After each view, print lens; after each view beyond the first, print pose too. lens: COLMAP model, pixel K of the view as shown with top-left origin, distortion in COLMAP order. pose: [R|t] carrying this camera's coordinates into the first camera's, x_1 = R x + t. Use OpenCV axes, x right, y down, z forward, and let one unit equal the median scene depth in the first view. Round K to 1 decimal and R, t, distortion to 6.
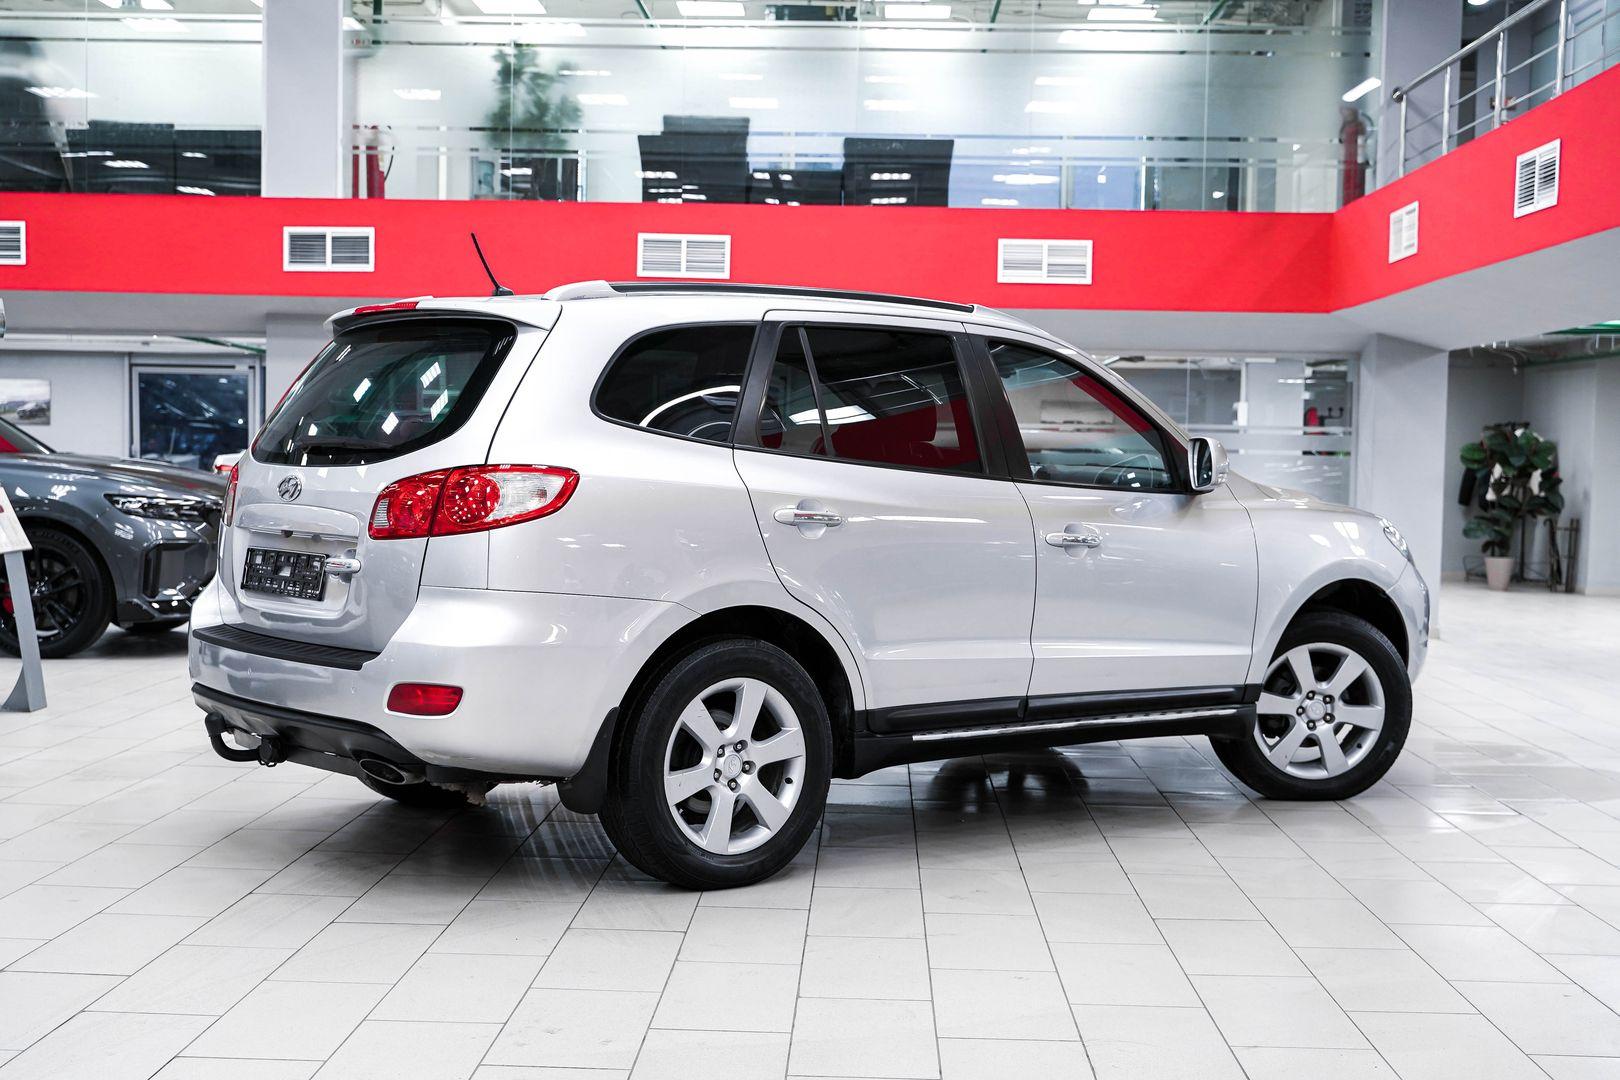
lens RADIAL K [[1939.5, 0, 799.1], [0, 1939.5, 569.3], [0, 0, 1]] dist [-0.000891, 0.035499]
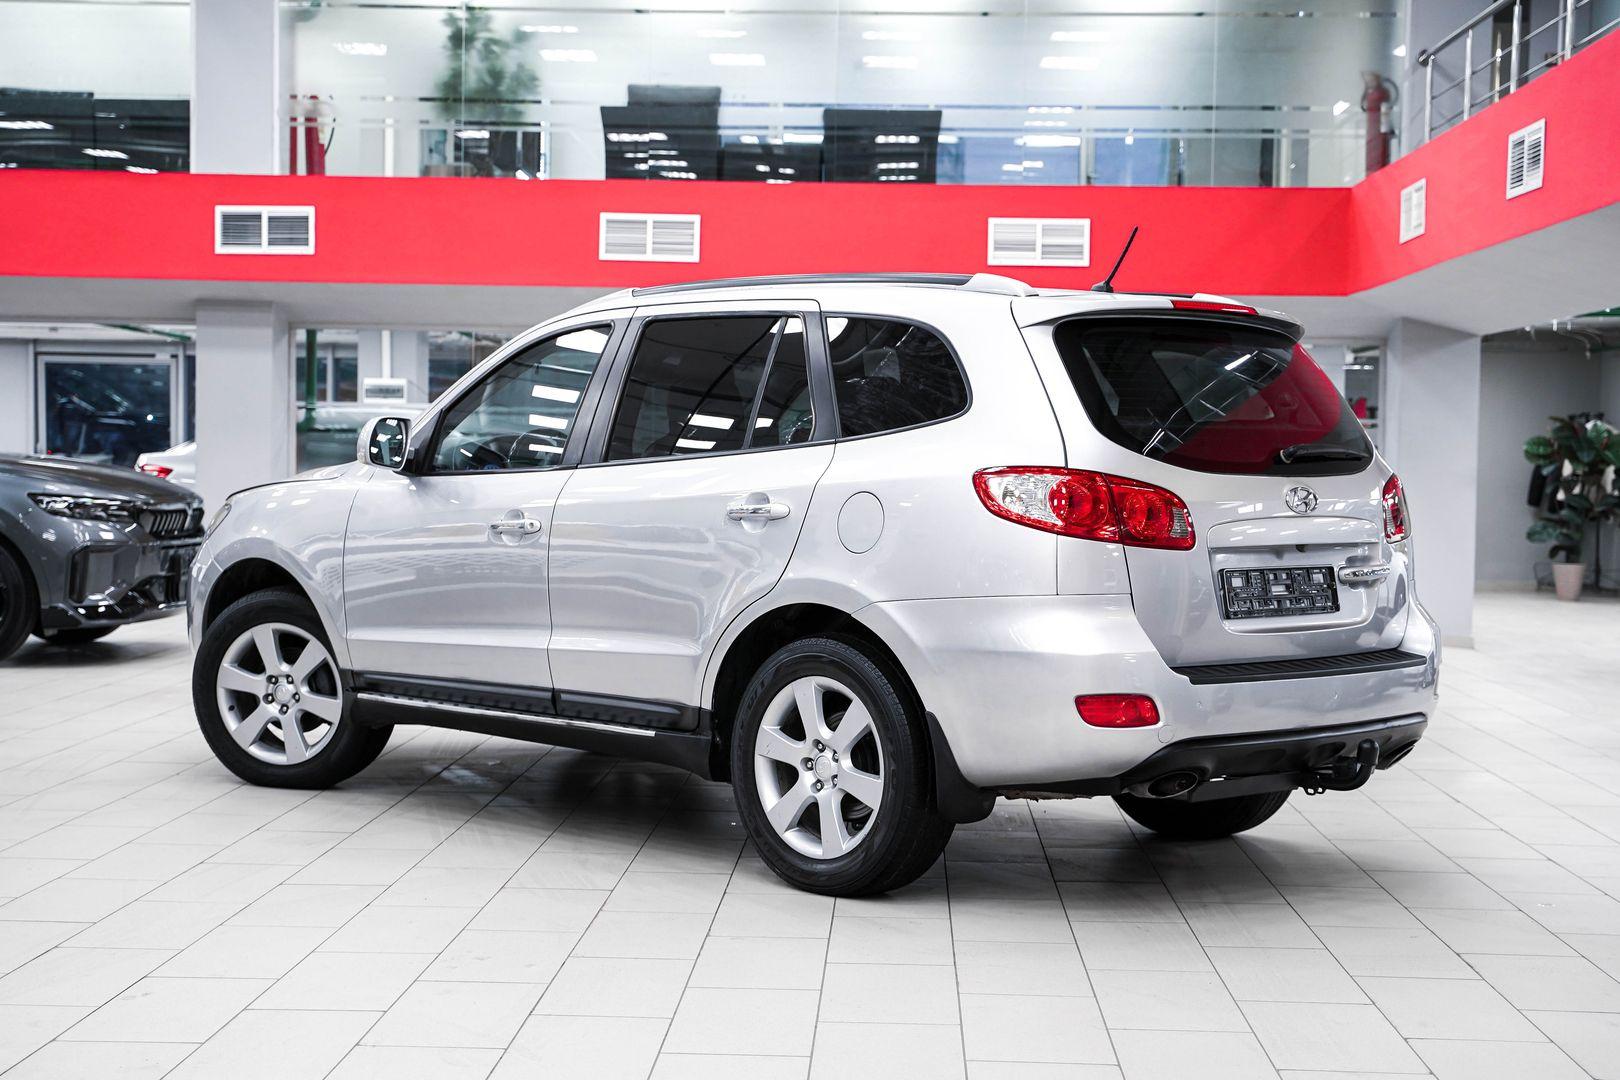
lens RADIAL K [[2301.0, 0, 810.0], [0, 2301.0, 540.0], [0, 0, 1]] dist [0.088412, 0.012663]
pose [[0.999993, -0.003032, -0.002310, 0.018533], [0.002979, 0.999744, -0.022446, 0.007723], [0.002377, 0.022439, 0.999745, -0.095073]]
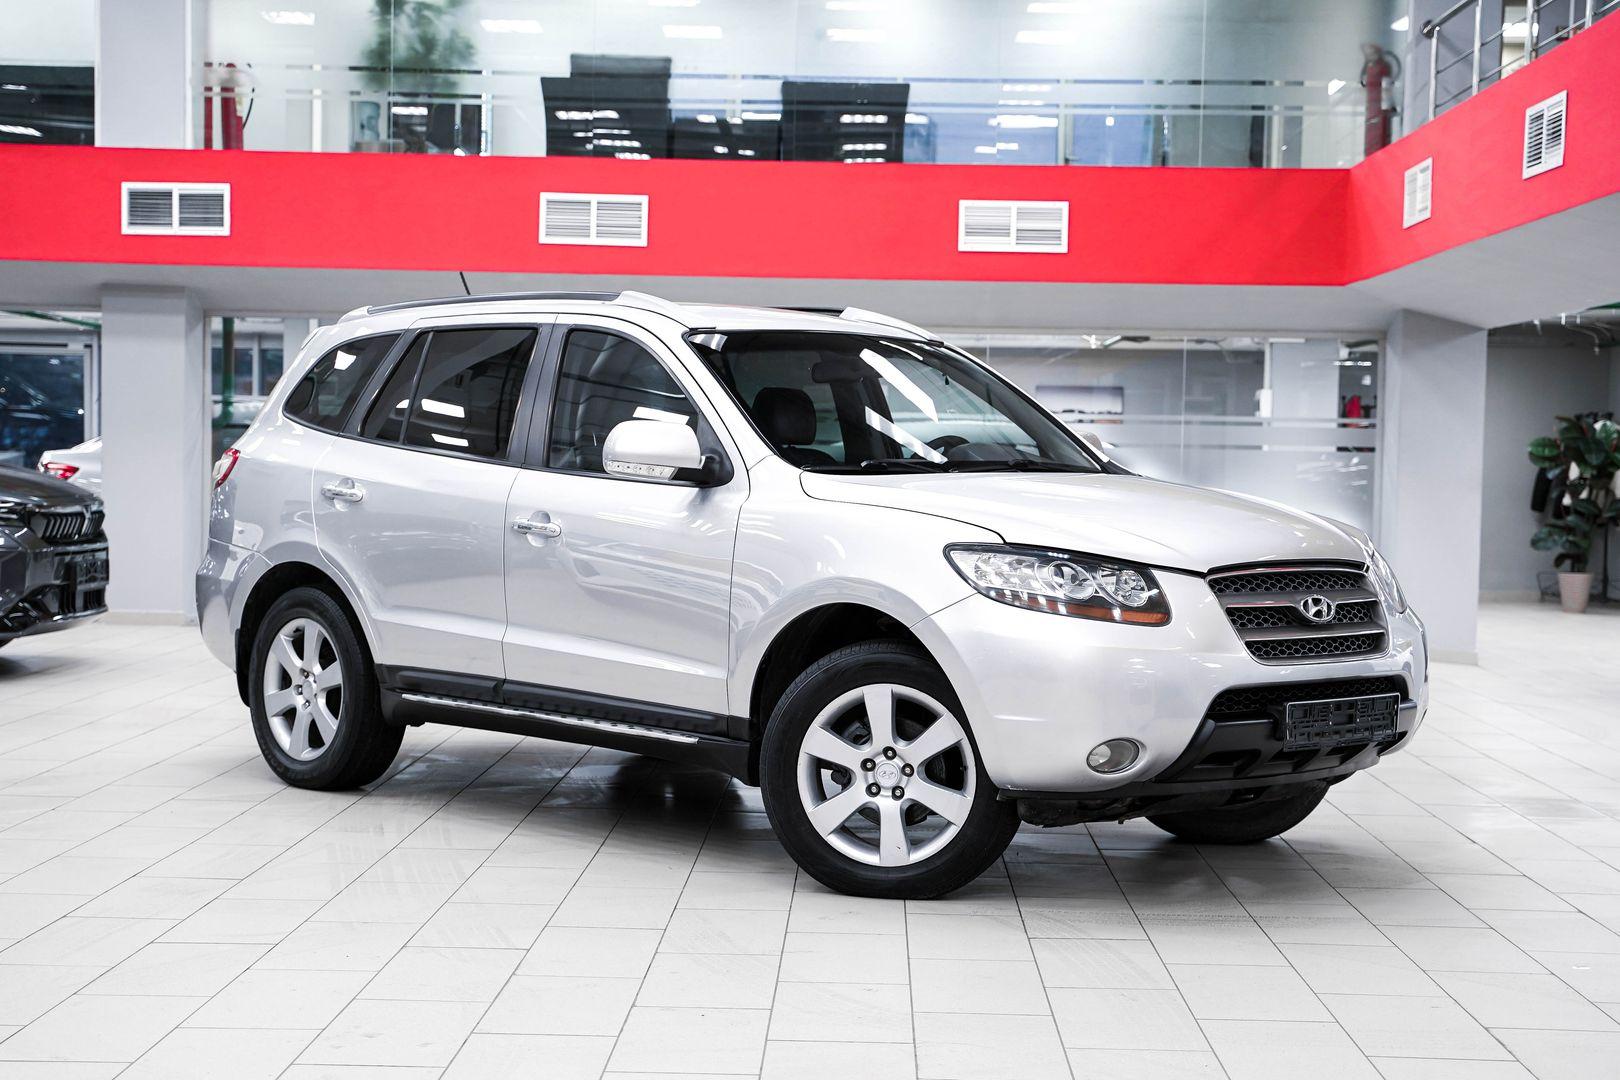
lens RADIAL K [[2398.6, 0, 802.7], [0, 2398.6, 568.9], [0, 0, 1]] dist [0.092452, 0.062375]
pose [[0.999954, -0.000255, 0.009611, 0.021892], [0.000364, 0.999936, -0.011308, 0.004973], [-0.009607, 0.011311, 0.999890, -0.061194]]
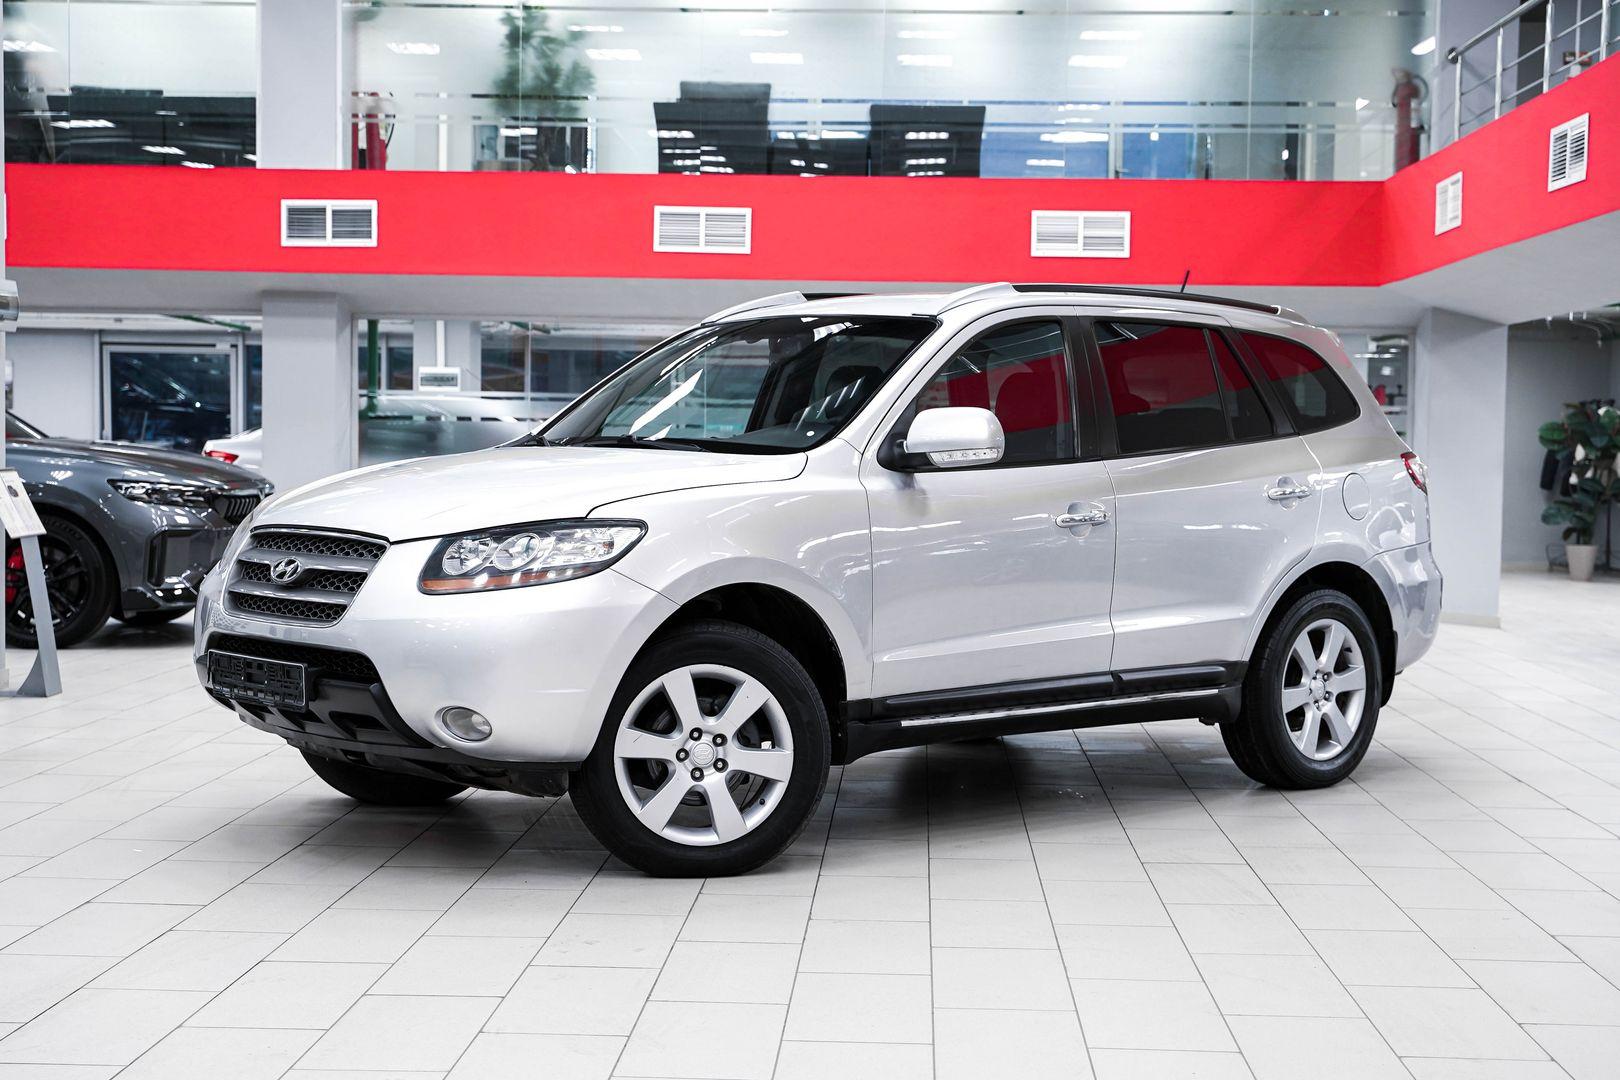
lens RADIAL K [[2203.3, 0, 833.5], [0, 2203.3, 547.1], [0, 0, 1]] dist [0.061710, 0.000035]
pose [[0.999992, -0.003936, -0.000037, 0.004294], [0.003936, 0.999935, -0.010696, 0.006251], [0.000079, 0.010696, 0.999943, -0.081430]]
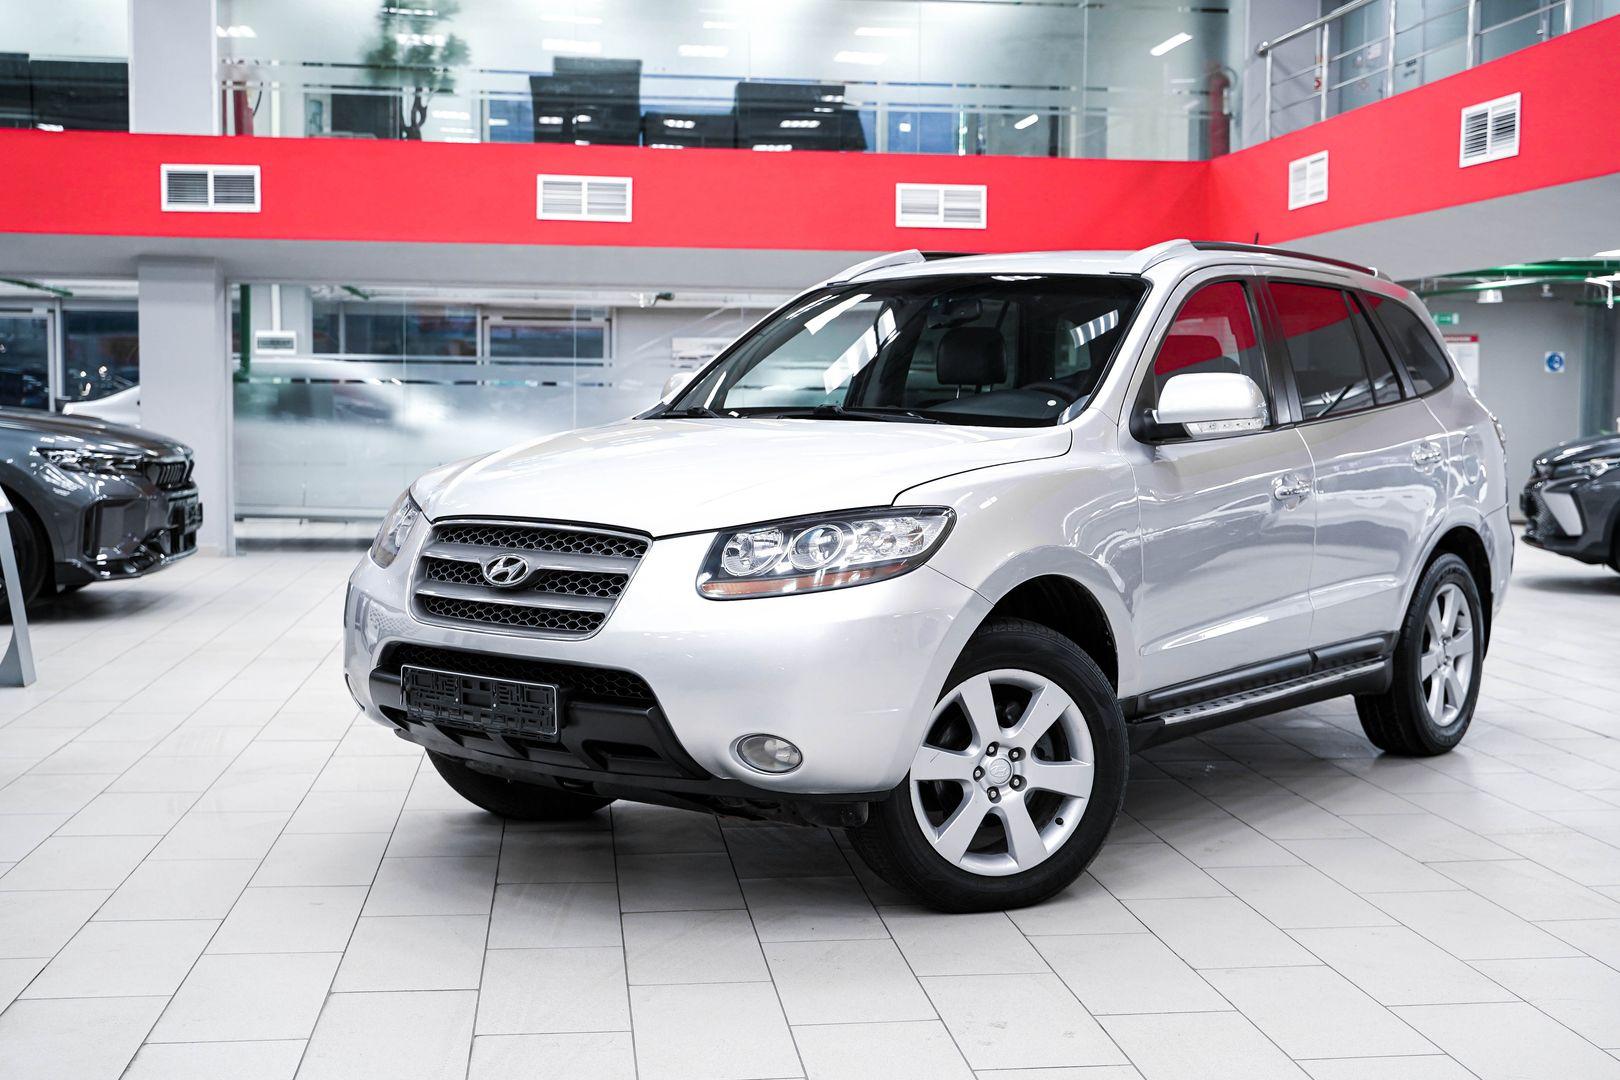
lens RADIAL K [[1868.6, 0, 812.5], [0, 1868.6, 510.5], [0, 0, 1]] dist [0.008067, 0.045647]
pose [[0.986133, -0.020521, 0.164681, -0.101468], [0.019856, 0.999787, 0.005682, -0.004791], [-0.164763, -0.002333, 0.986330, 0.035534]]
